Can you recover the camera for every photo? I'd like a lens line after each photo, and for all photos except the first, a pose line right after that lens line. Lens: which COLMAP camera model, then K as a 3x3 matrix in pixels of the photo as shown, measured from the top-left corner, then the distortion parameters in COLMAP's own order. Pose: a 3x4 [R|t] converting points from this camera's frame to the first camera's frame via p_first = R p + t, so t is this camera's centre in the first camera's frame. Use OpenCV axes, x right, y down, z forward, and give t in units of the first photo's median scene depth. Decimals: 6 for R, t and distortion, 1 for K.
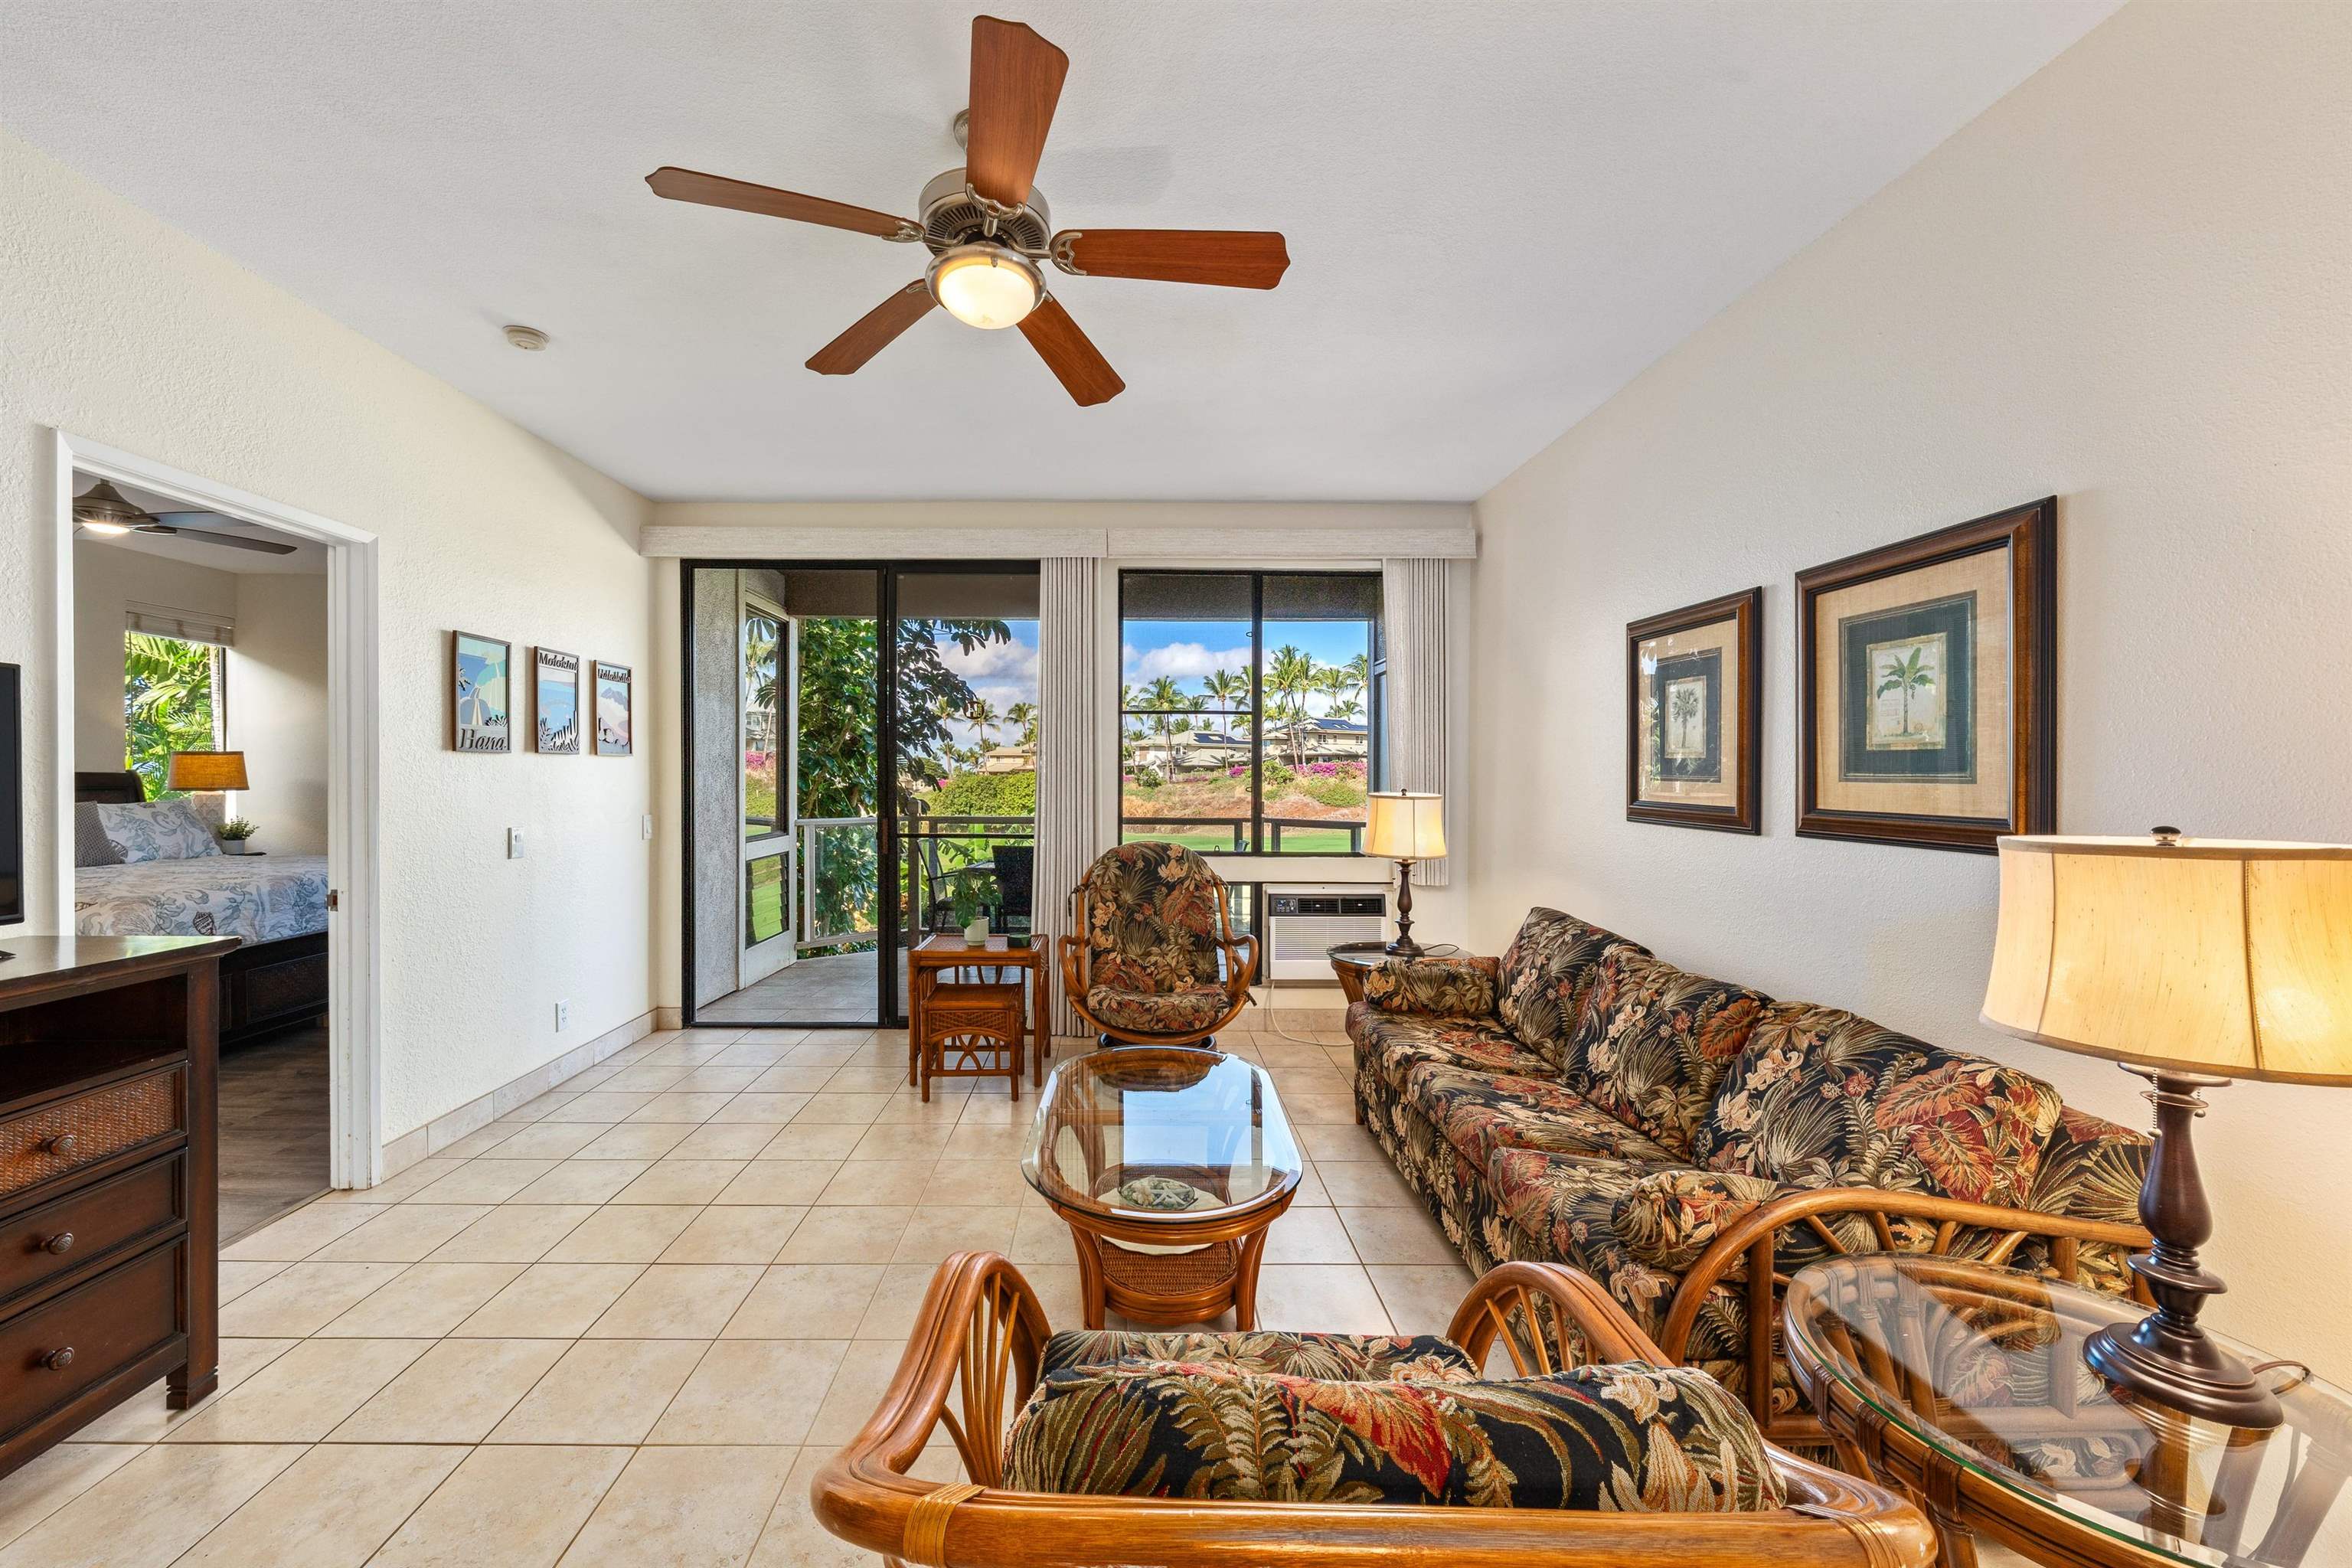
lens RADIAL K [[874.4, 0, 1128.2], [0, 874.4, 773.7], [0, 0, 1]] dist [-0.001053, -0.000187]
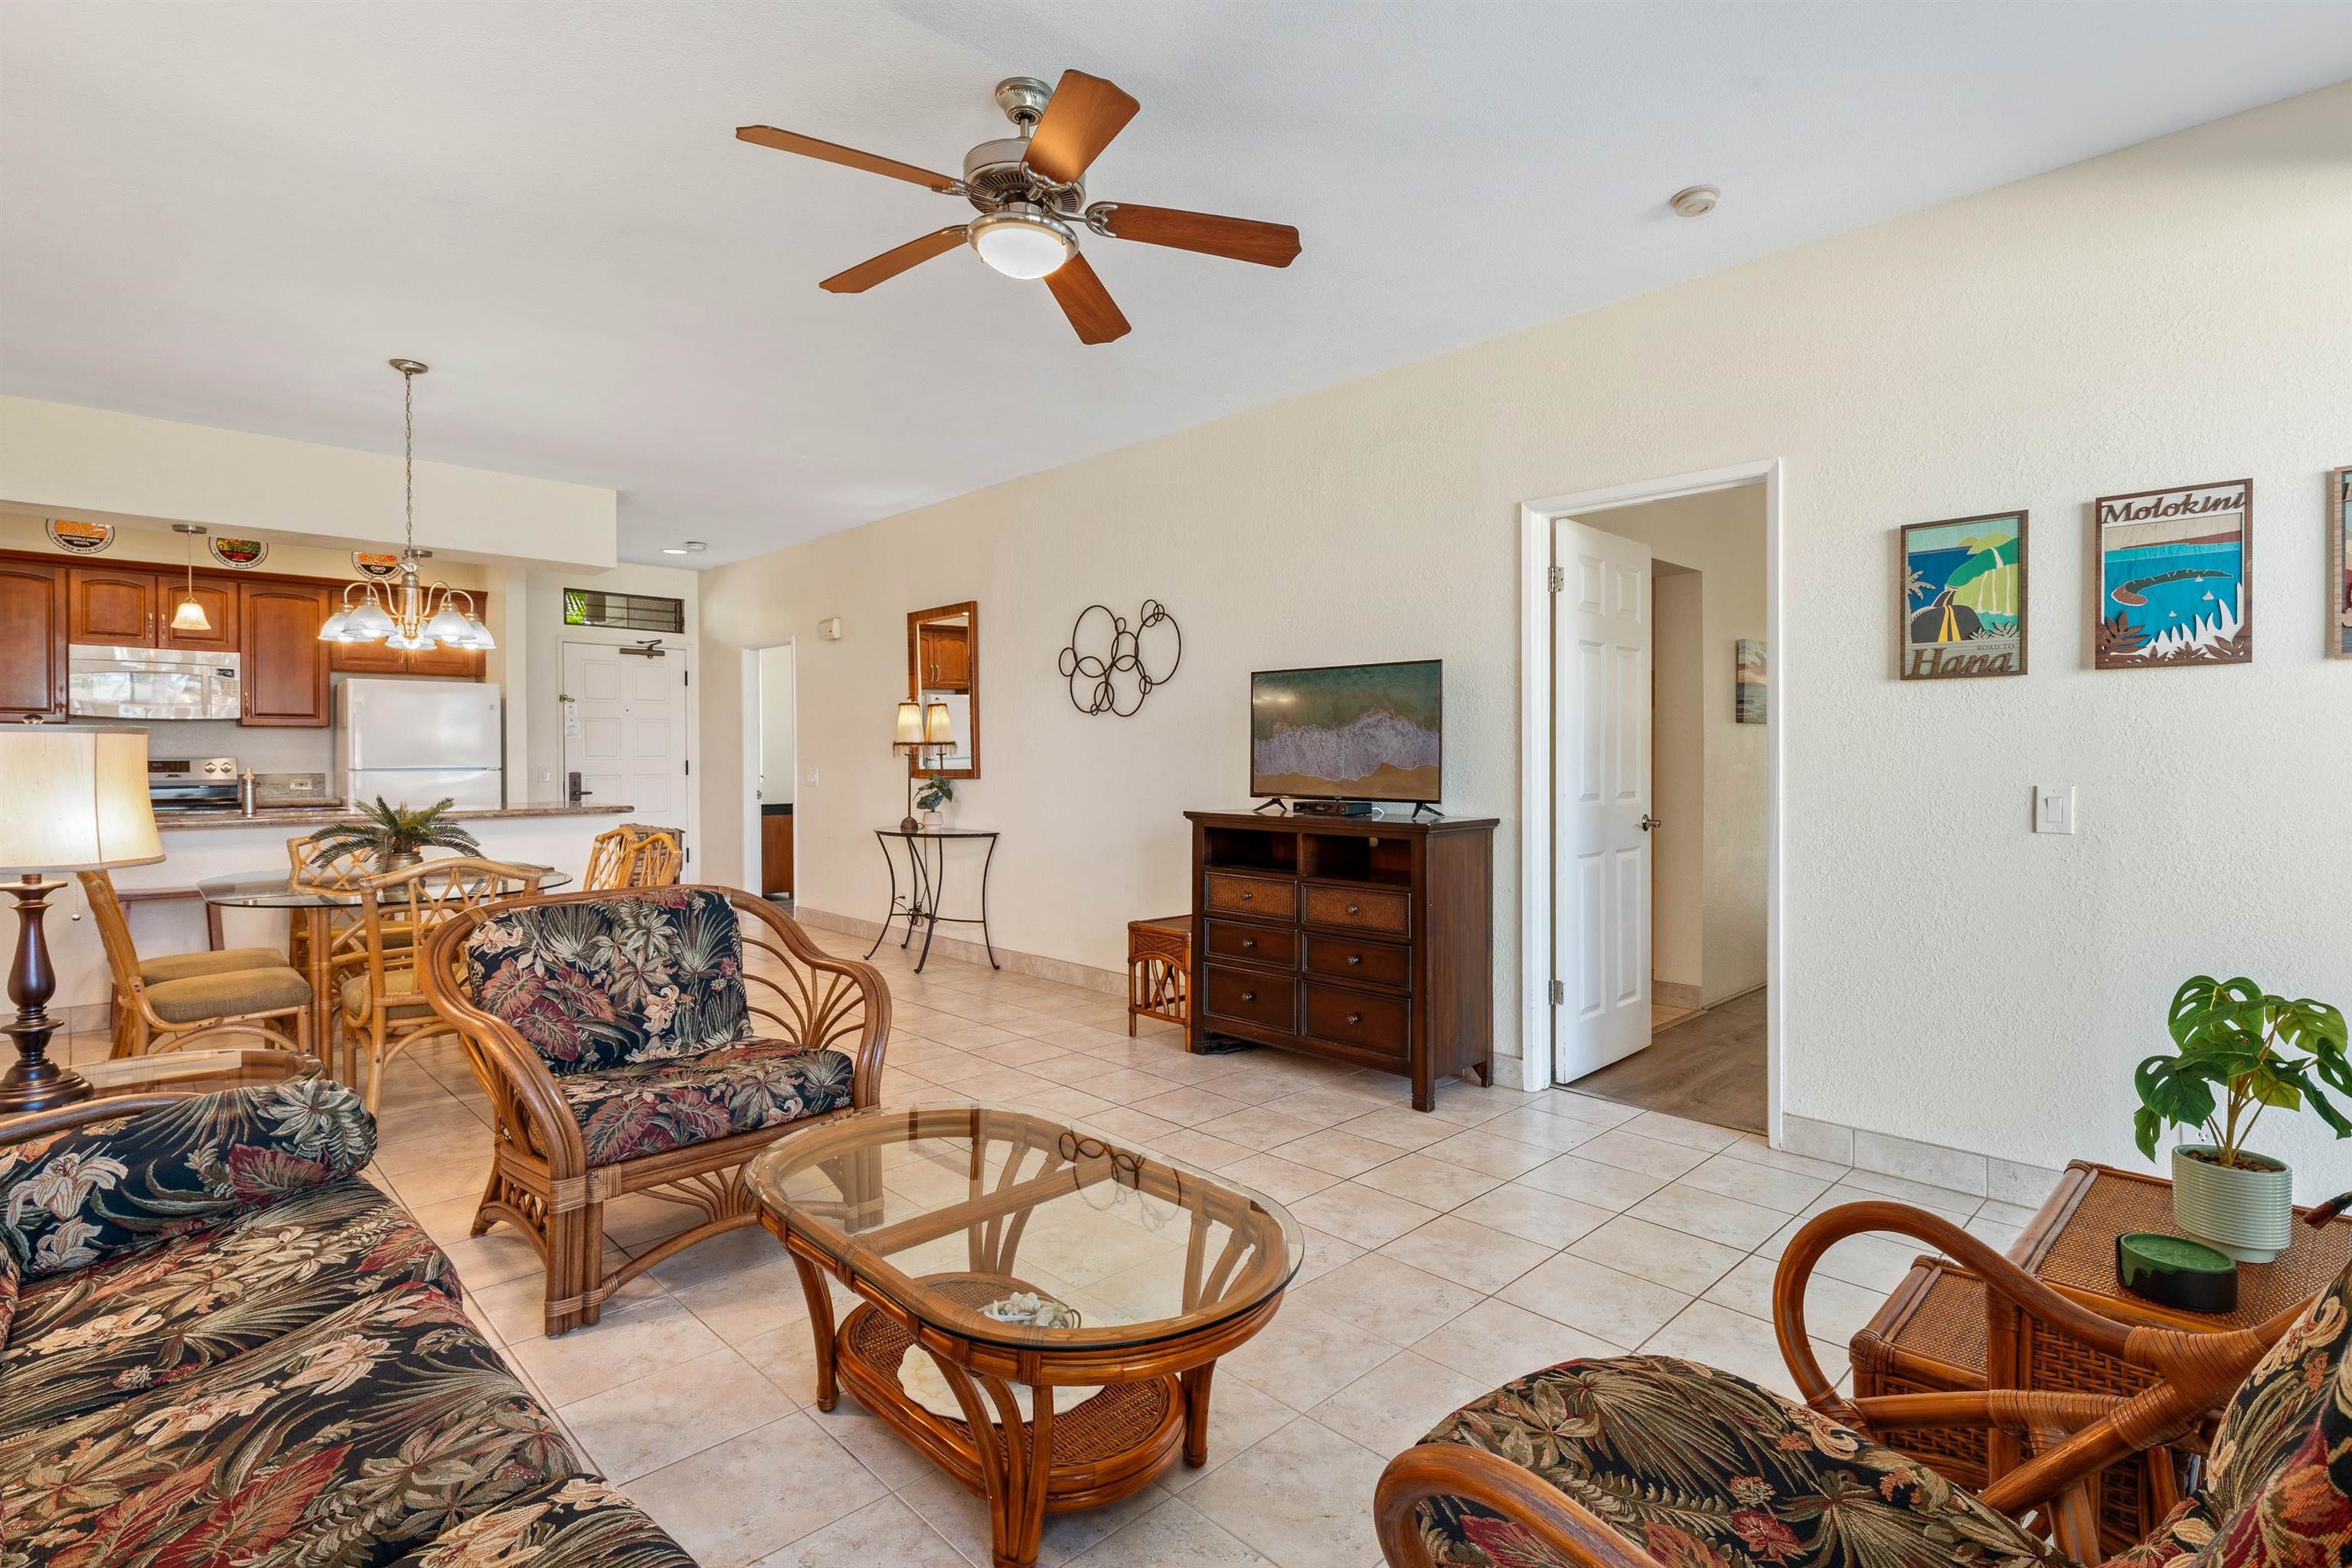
lens RADIAL K [[1122.5, 0, 1178.3], [0, 1122.5, 777.5], [0, 0, 1]] dist [0.003305, -0.000380]
pose [[-0.722712, 0.008238, -0.691100, 0.314953], [-0.000770, 0.999919, 0.012725, 0.038785], [0.691149, 0.009729, -0.722647, 1.022718]]
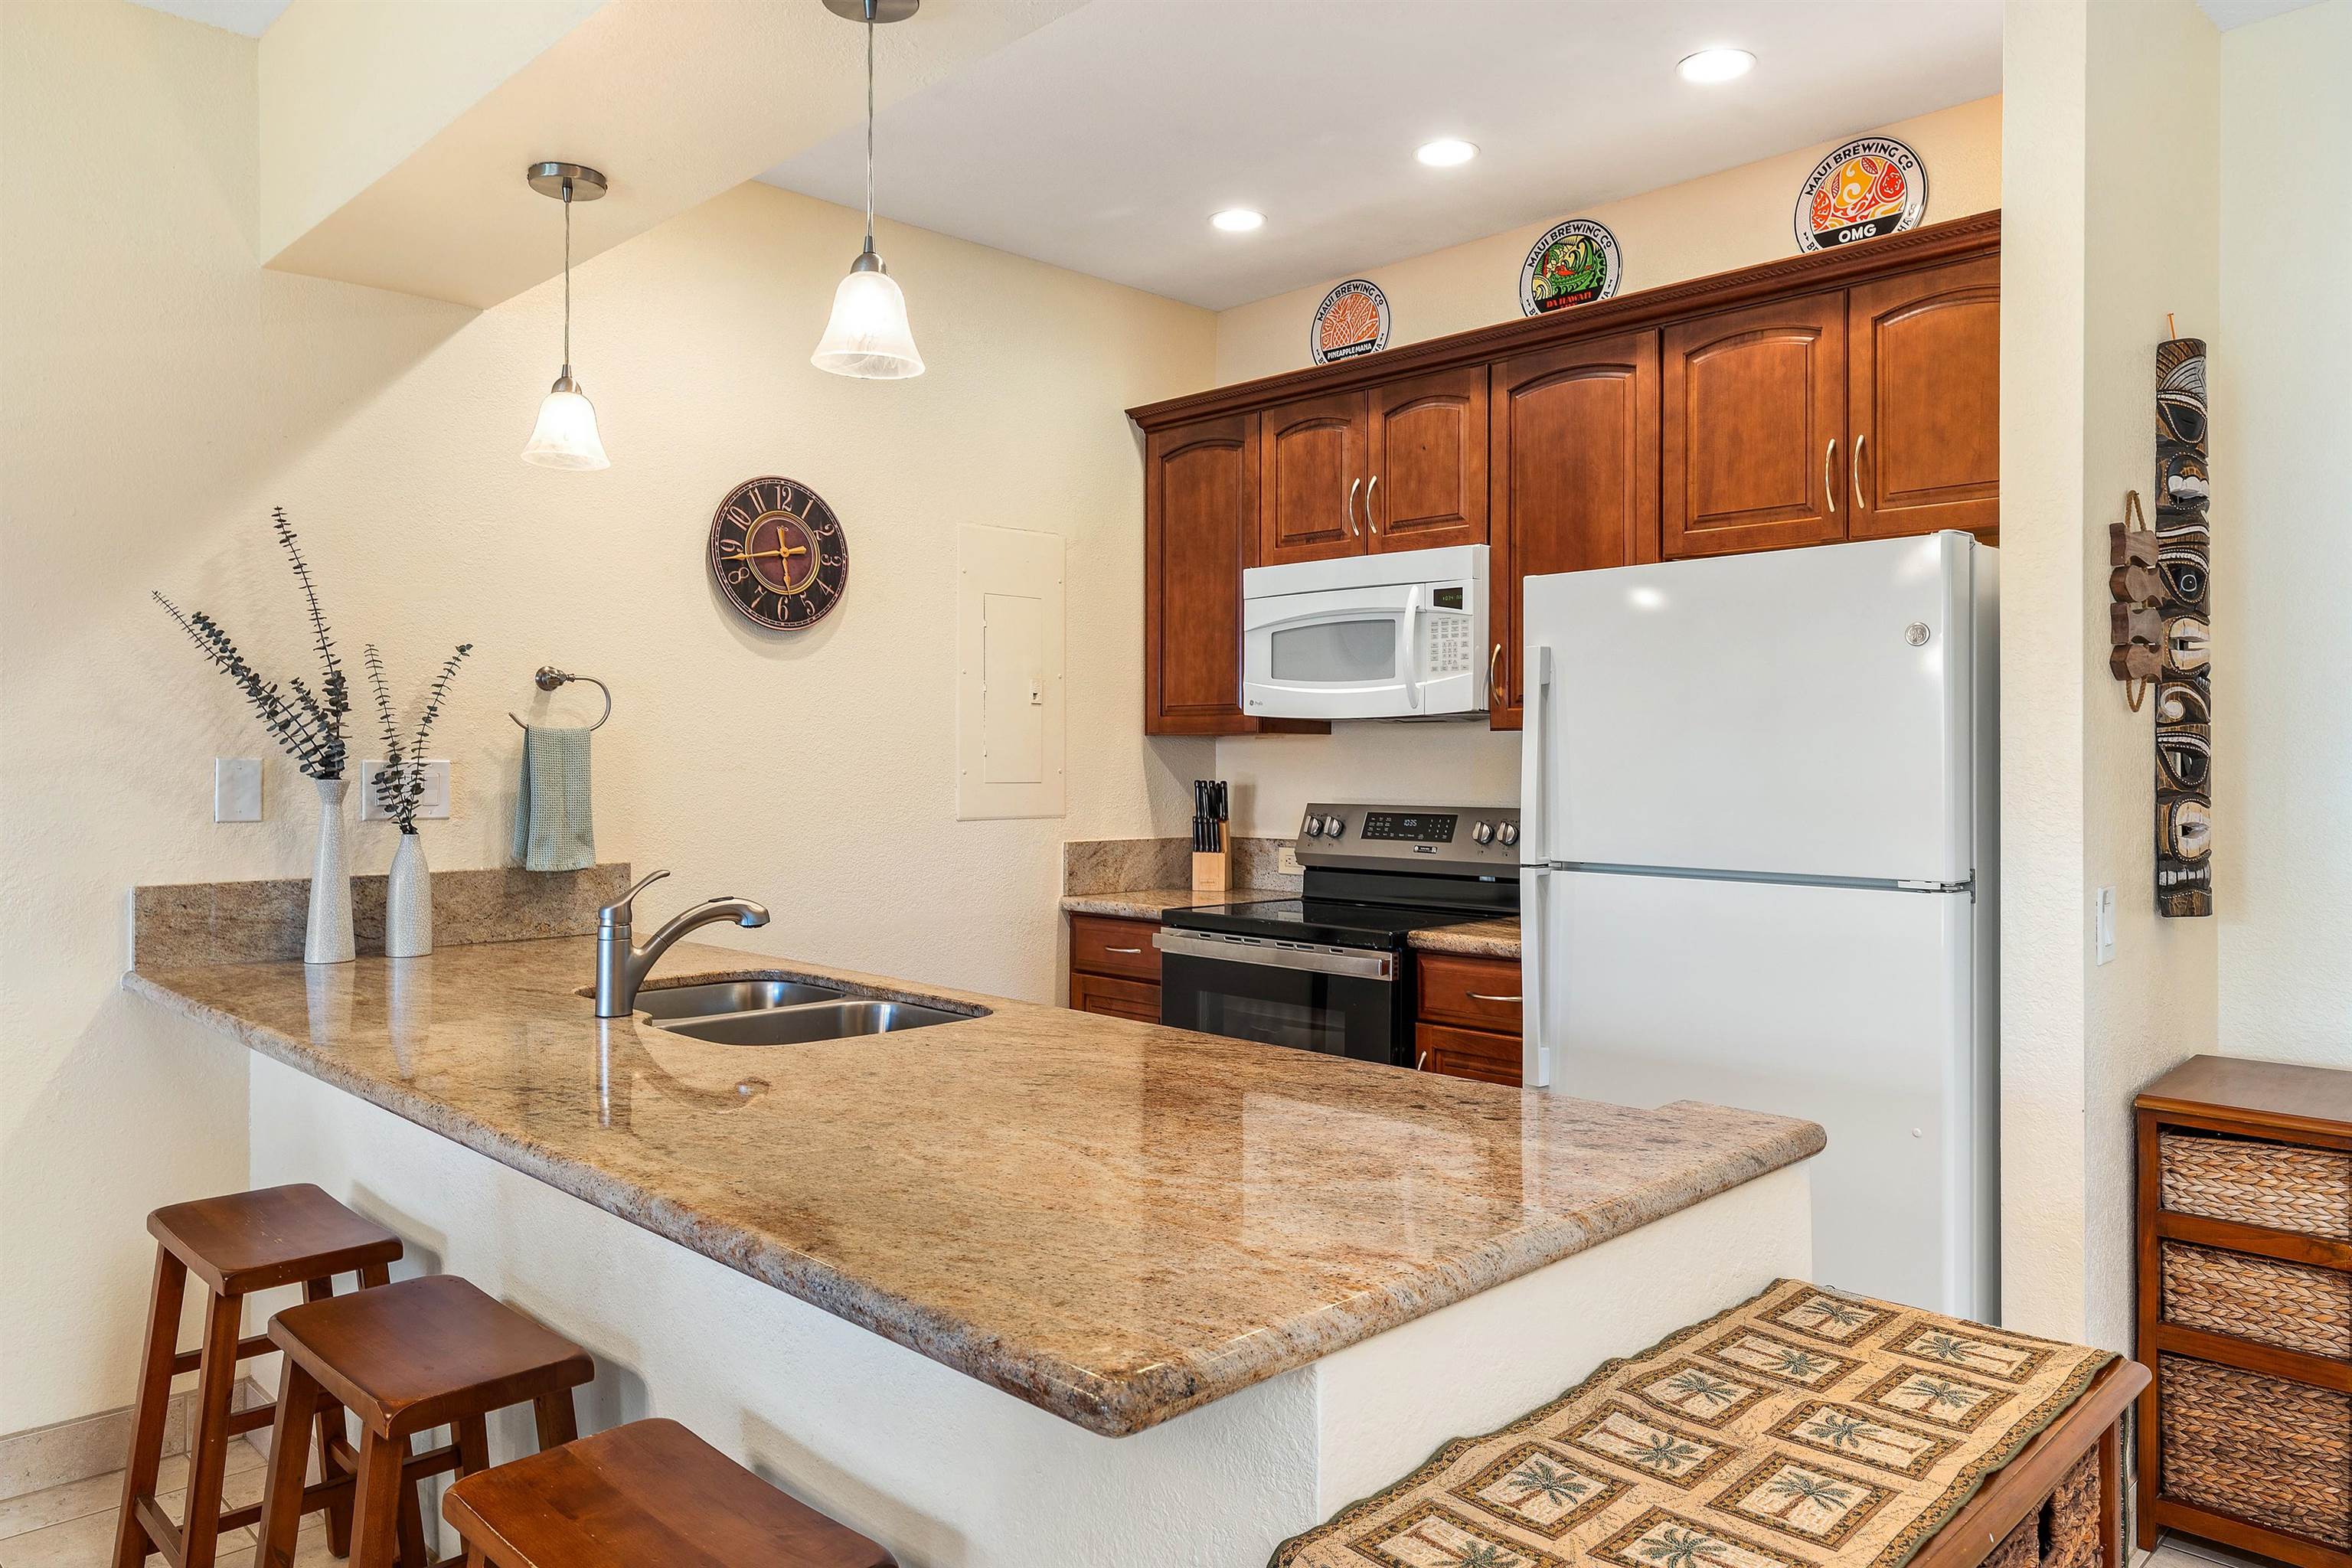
lens RADIAL K [[1579.1, 0, 1185.1], [0, 1579.1, 760.9], [0, 0, 1]] dist [0.008799, 0.000229]
pose [[-0.702575, -0.007298, 0.711572, -0.426404], [-0.008492, 0.999962, 0.001872, -0.001610], [-0.711559, -0.004727, -0.702611, -0.511788]]
